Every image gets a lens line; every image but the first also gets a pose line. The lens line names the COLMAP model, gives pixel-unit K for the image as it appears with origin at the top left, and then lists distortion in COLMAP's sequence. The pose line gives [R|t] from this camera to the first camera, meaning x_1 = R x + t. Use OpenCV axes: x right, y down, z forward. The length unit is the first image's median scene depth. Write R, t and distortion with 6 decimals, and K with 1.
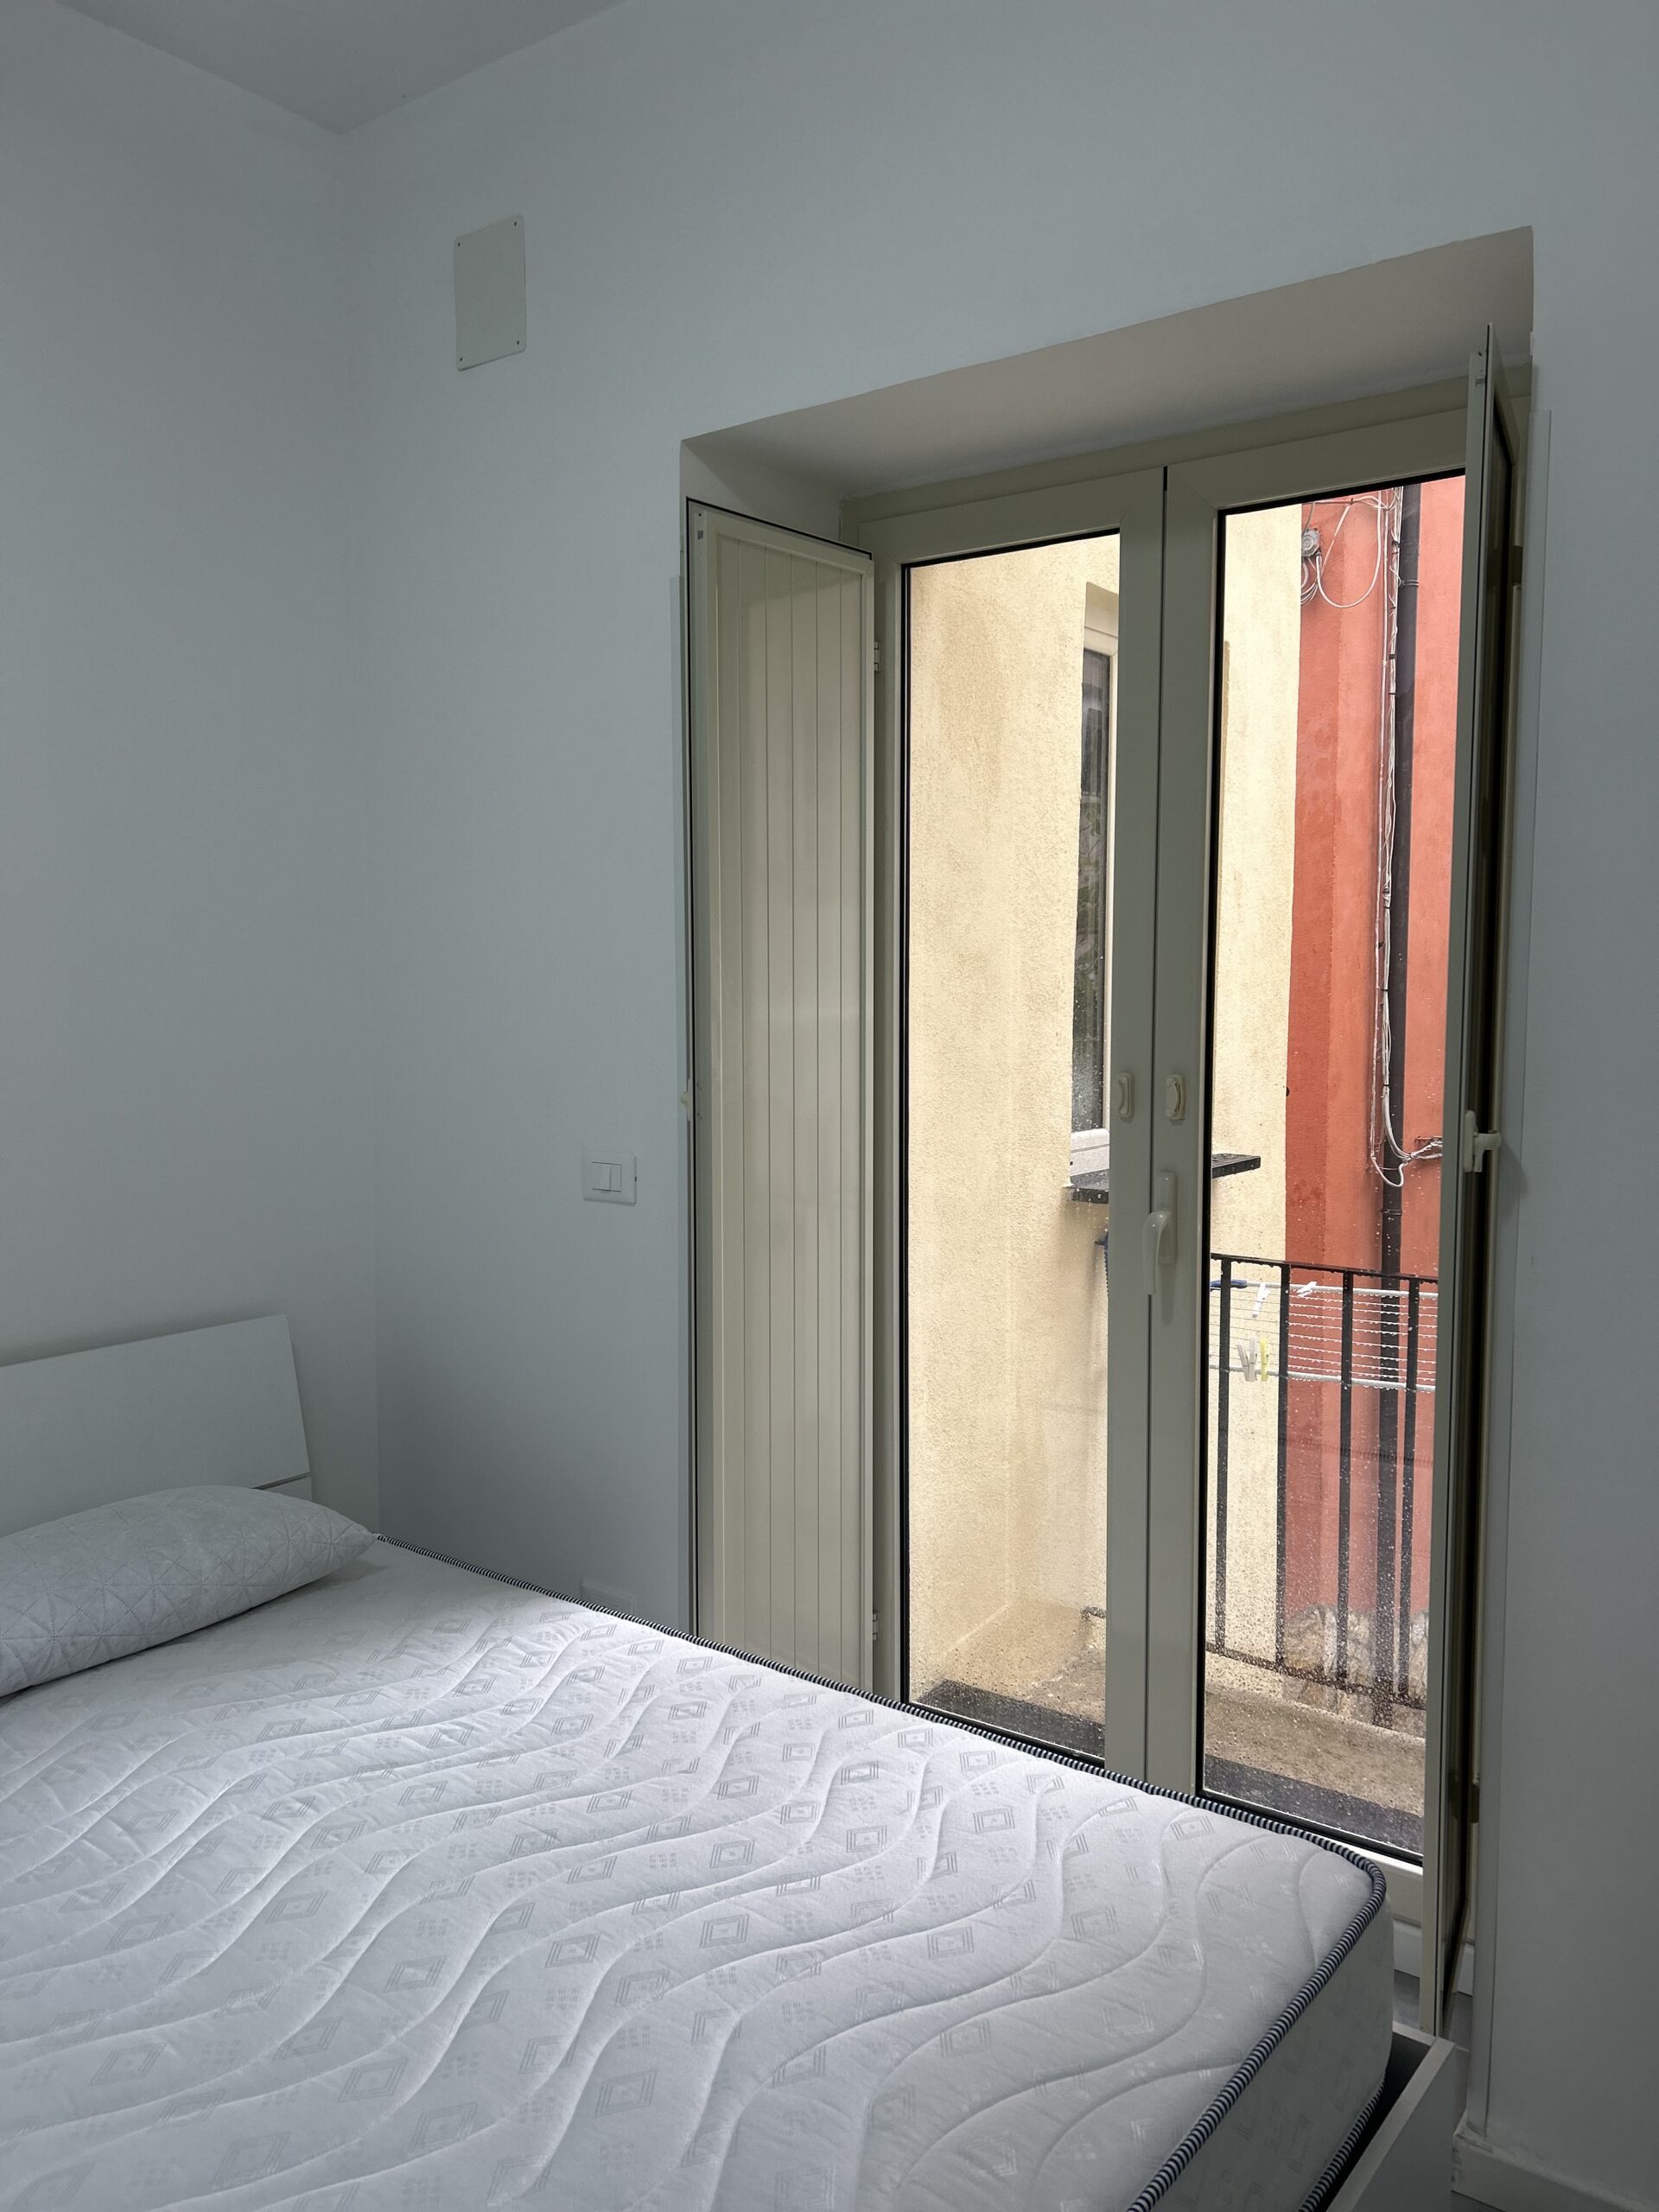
lens RADIAL K [[1681.5, 0, 837.0], [0, 1681.5, 1110.5], [0, 0, 1]] dist [0.058622, -0.083442]
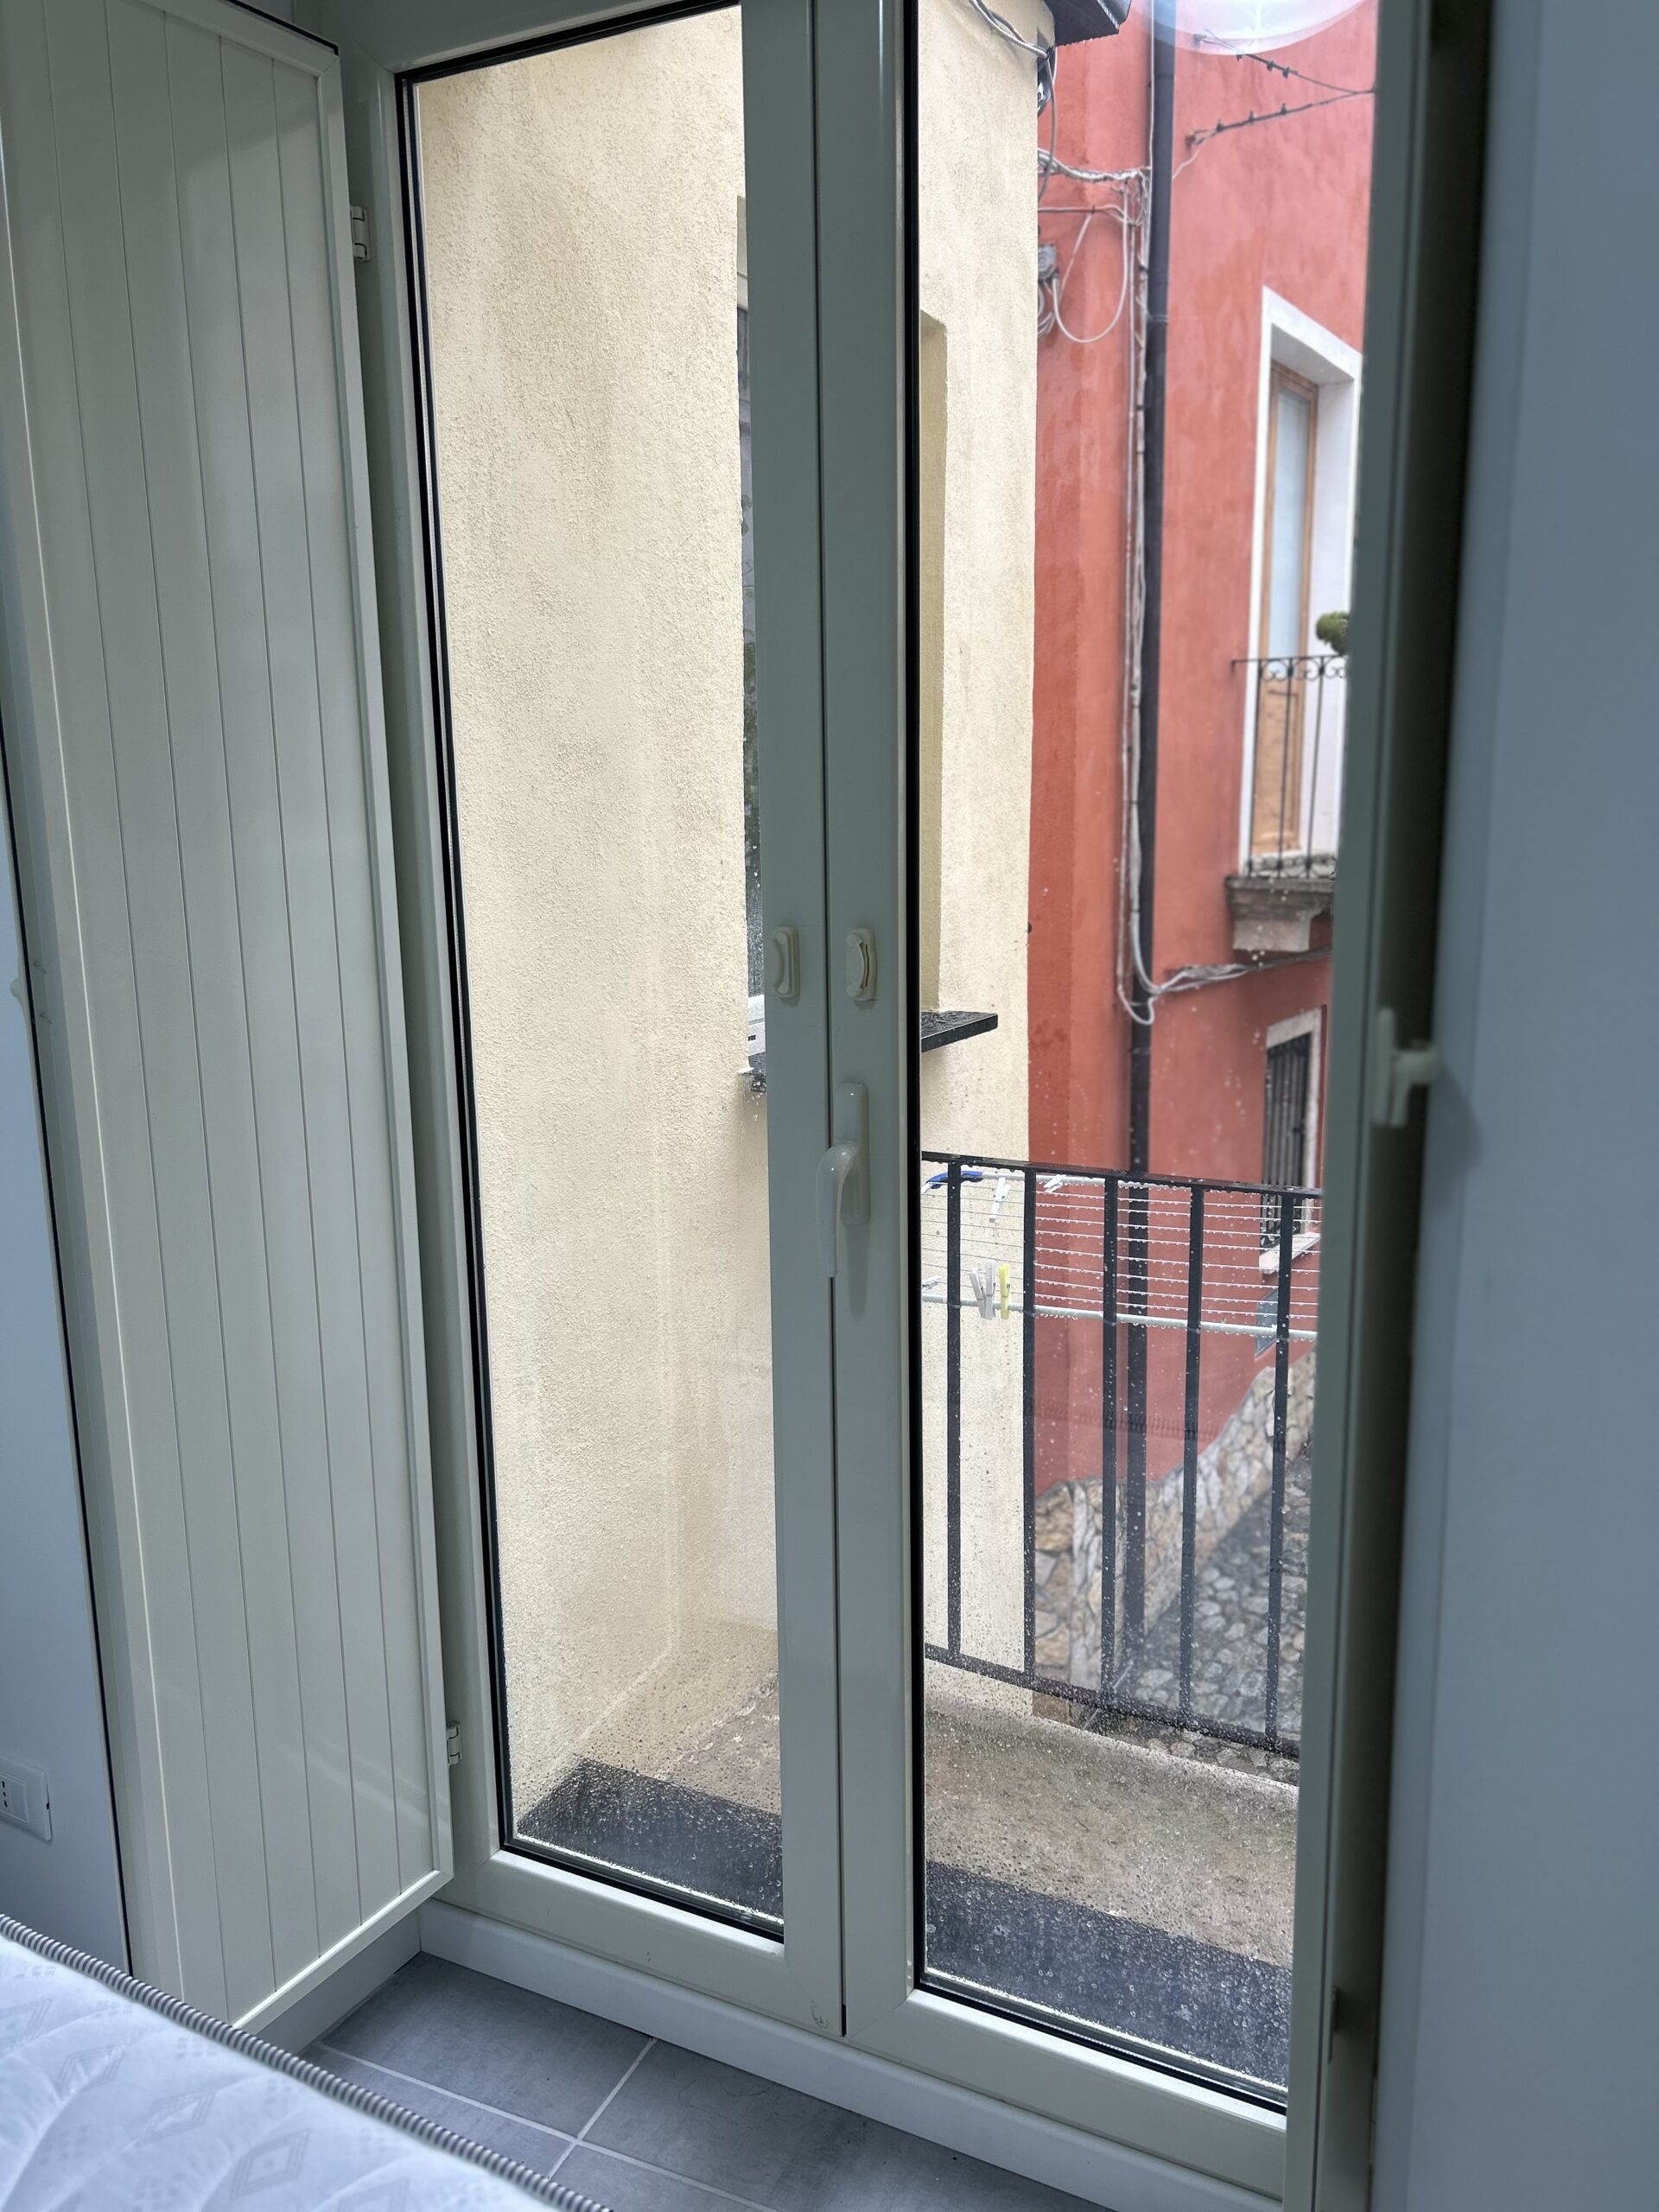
lens RADIAL K [[1681.5, 0, 827.1], [0, 1681.5, 1127.6], [0, 0, 1]] dist [0.058622, -0.083442]
pose [[0.989344, -0.041215, 0.139644, 0.068942], [0.025288, 0.993162, 0.113969, -0.013525], [-0.143386, -0.109224, 0.983621, 0.266503]]
